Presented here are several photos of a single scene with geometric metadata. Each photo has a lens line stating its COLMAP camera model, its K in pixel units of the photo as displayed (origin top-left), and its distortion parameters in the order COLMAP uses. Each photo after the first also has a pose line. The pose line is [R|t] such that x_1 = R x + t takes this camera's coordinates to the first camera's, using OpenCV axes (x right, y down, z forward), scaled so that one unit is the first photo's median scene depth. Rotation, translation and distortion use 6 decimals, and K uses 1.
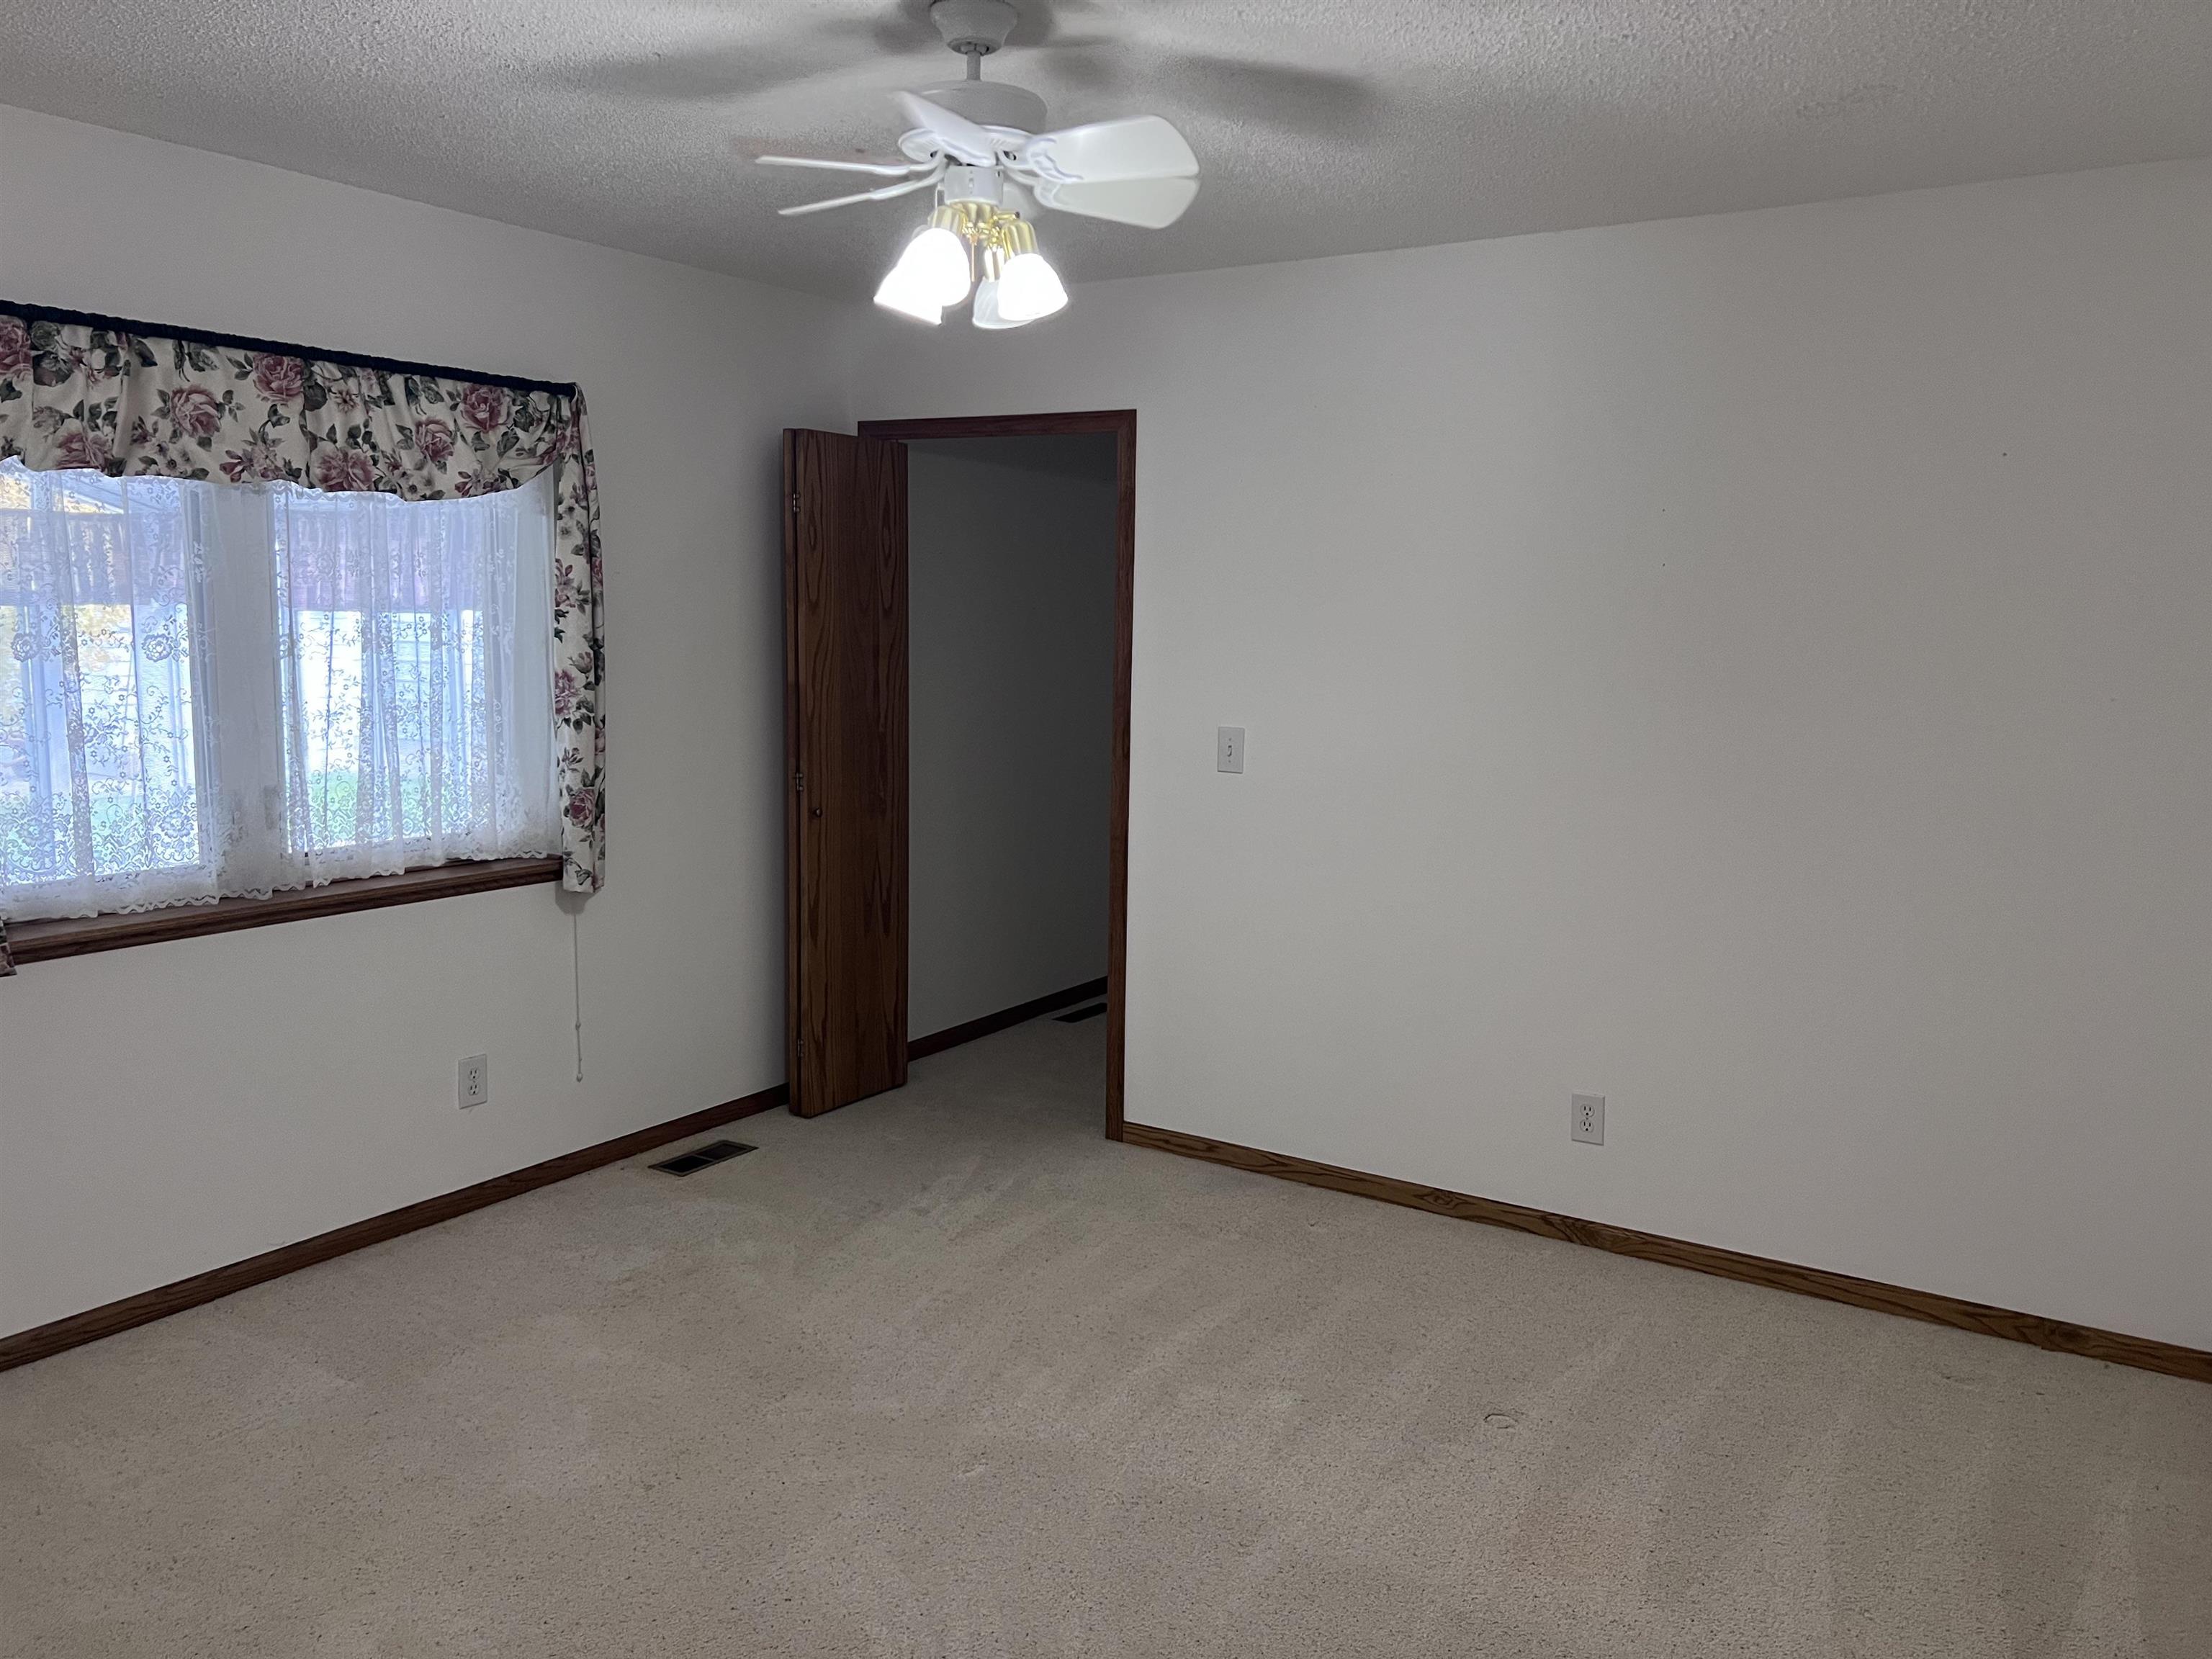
lens RADIAL K [[1687.4, 0, 1096.6], [0, 1687.4, 854.0], [0, 0, 1]] dist [0.010017, -0.007460]
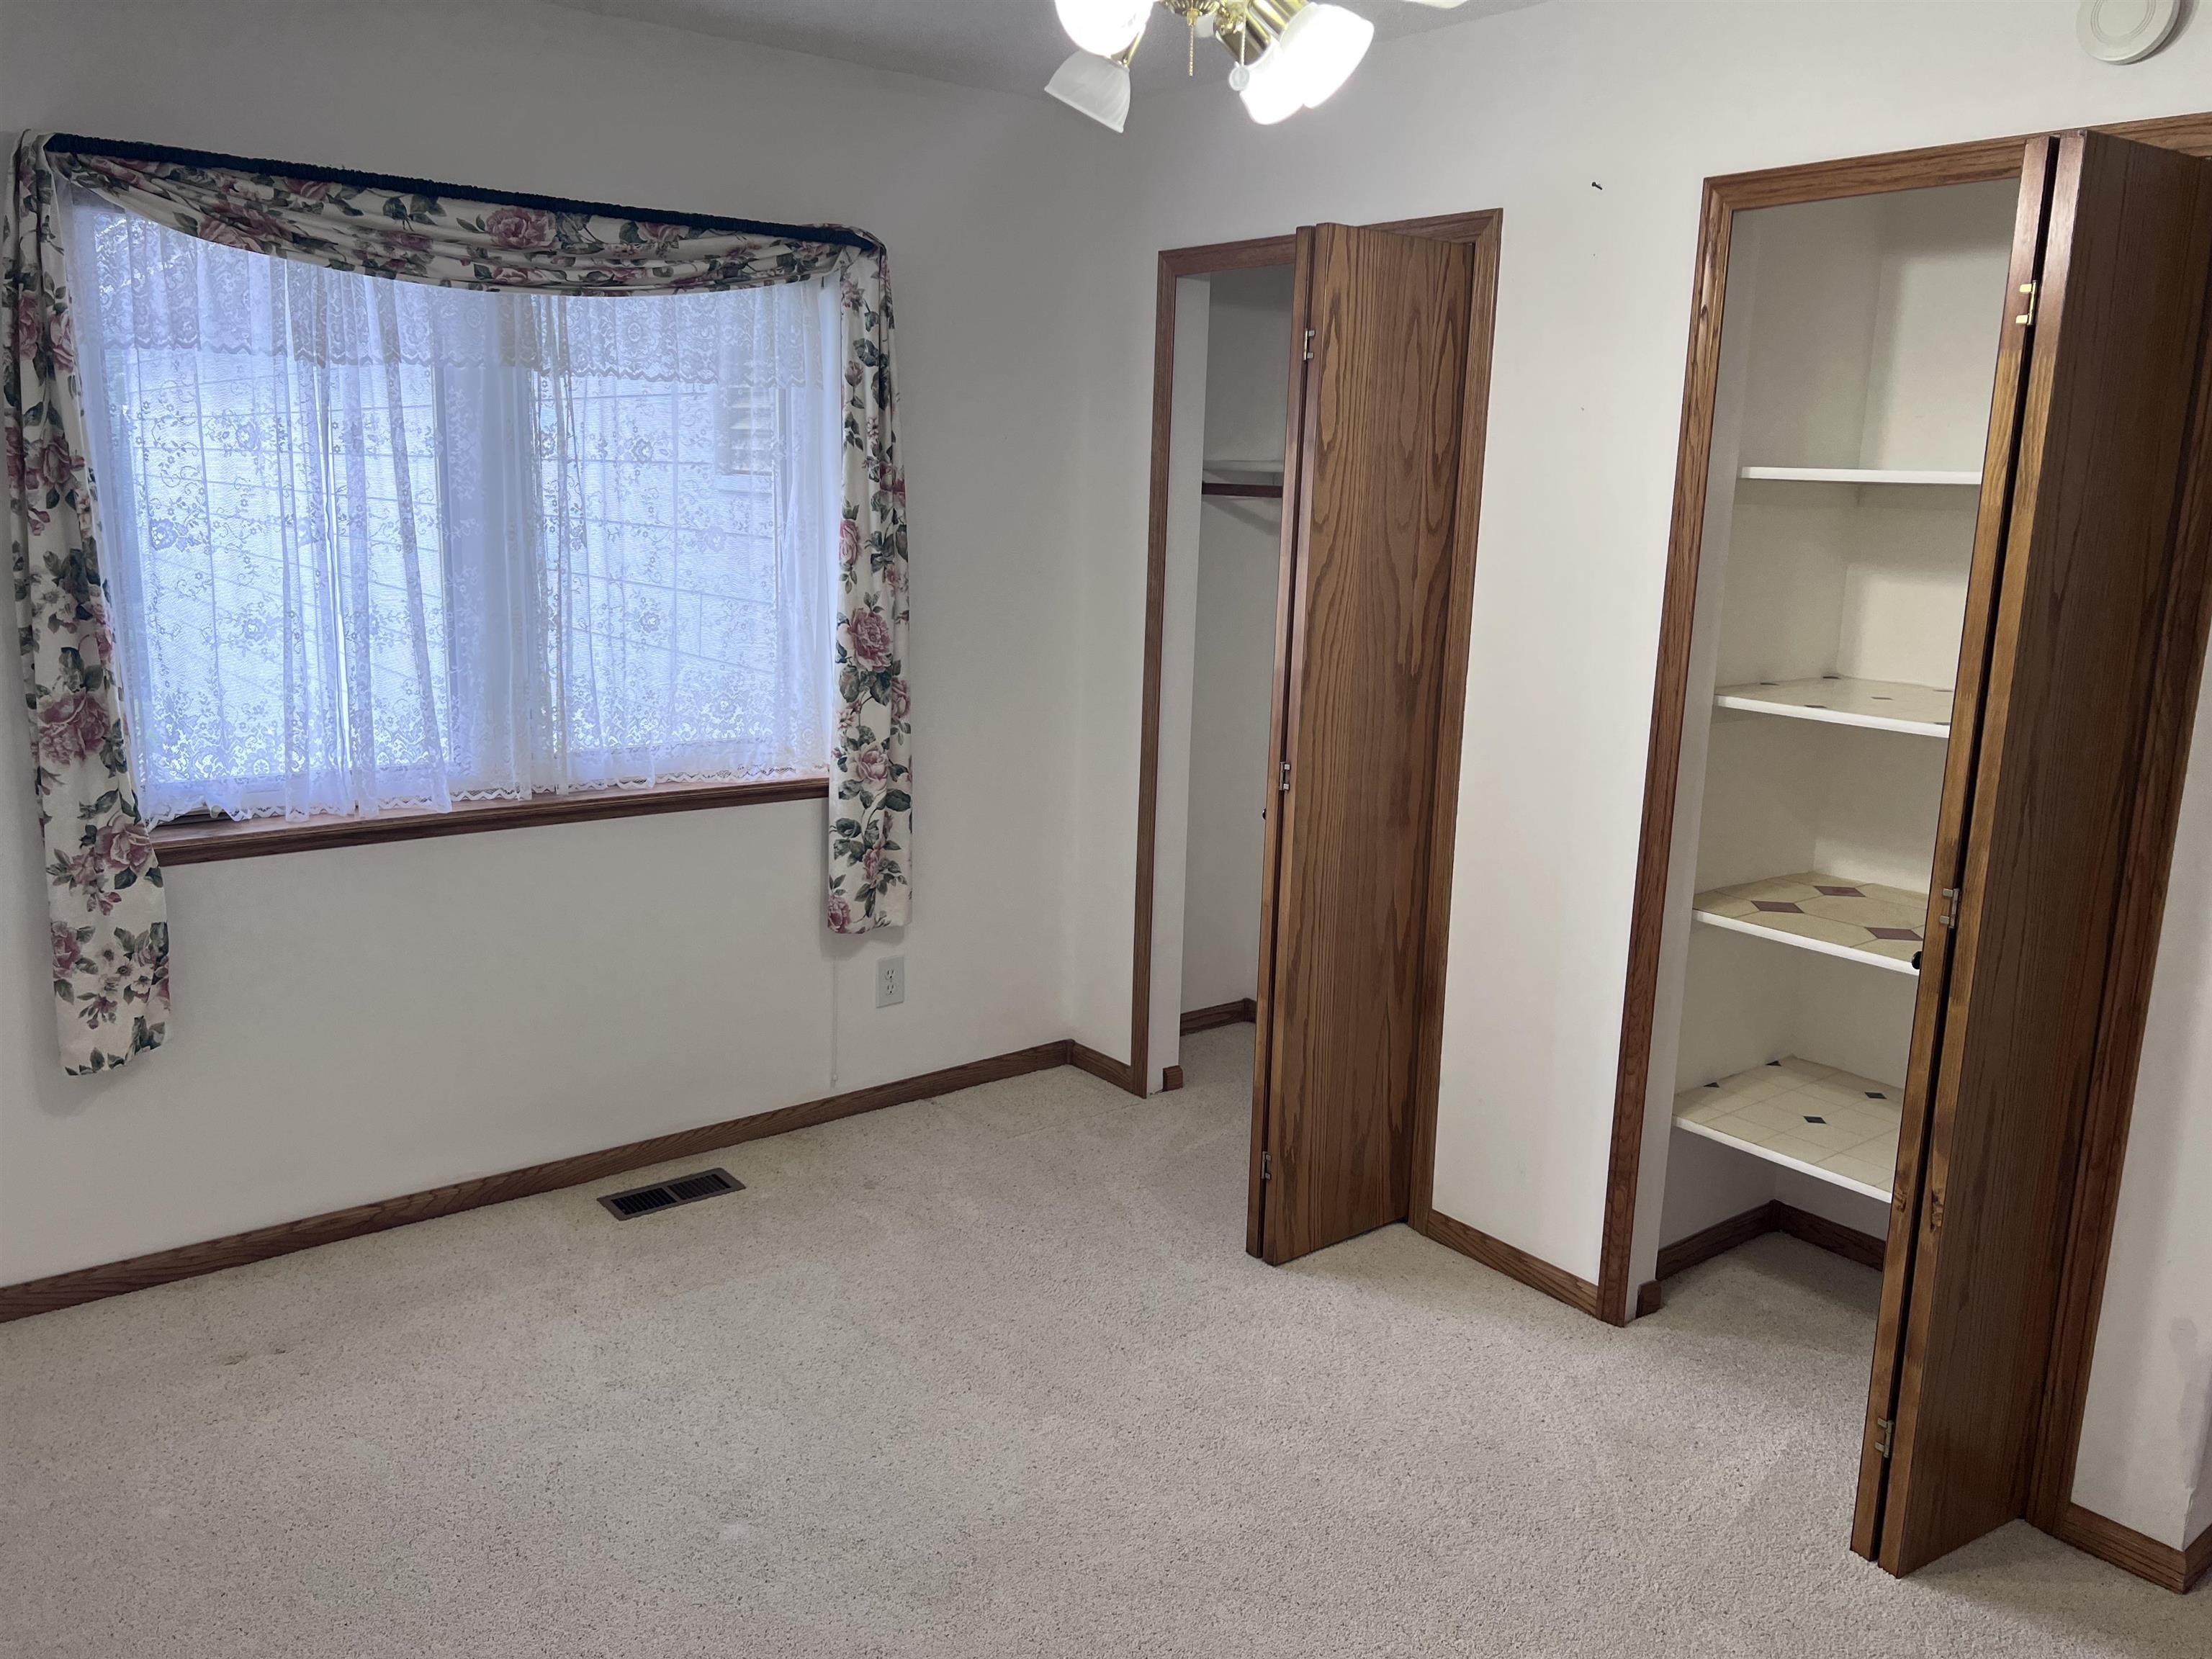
lens RADIAL K [[1687.4, 0, 1096.6], [0, 1687.4, 854.0], [0, 0, 1]] dist [0.010017, -0.007460]
pose [[0.932514, 0.067033, -0.354857, 0.211488], [-0.042489, 0.996162, 0.076523, -0.044022], [0.358625, -0.056282, 0.931784, 0.340031]]
